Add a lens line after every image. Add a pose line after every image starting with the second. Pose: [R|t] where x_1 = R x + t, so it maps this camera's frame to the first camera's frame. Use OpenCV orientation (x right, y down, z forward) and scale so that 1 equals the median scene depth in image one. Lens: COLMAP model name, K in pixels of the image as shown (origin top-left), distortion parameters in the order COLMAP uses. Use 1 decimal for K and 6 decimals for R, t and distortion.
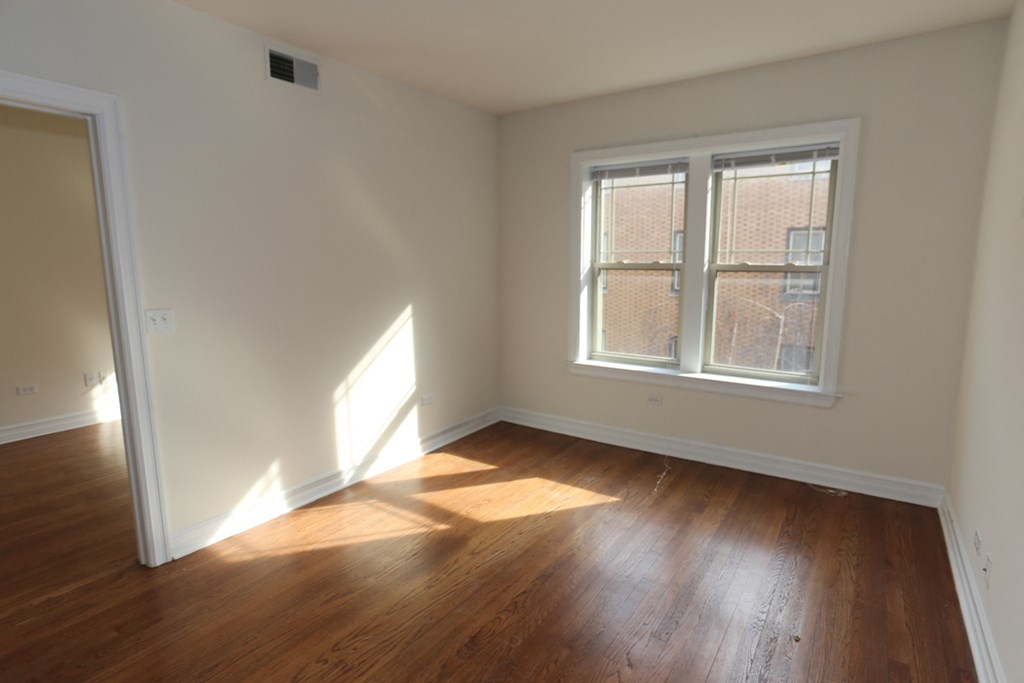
lens RADIAL K [[545.7, 0, 512.9], [0, 545.7, 342.0], [0, 0, 1]] dist [-0.001929, 0.000681]
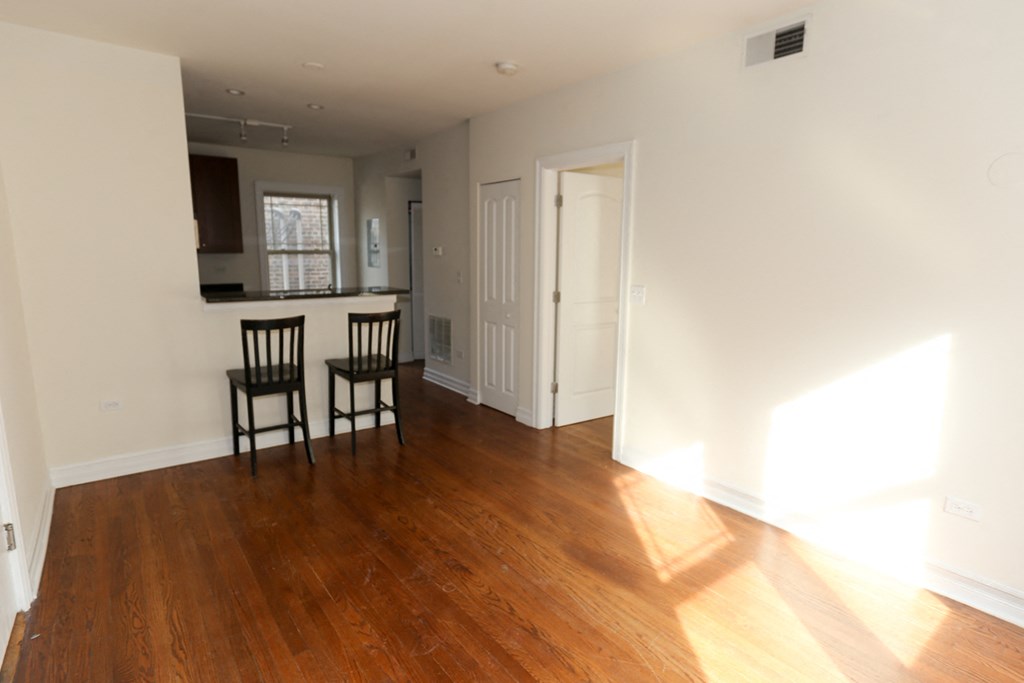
lens RADIAL K [[545.7, 0, 510.4], [0, 545.7, 340.4], [0, 0, 1]] dist [-0.001929, 0.000681]
pose [[-0.313730, 0.155867, -0.936632, 0.687218], [-0.150185, 0.965871, 0.211038, -0.152802], [0.937560, 0.206877, -0.279614, 0.967928]]
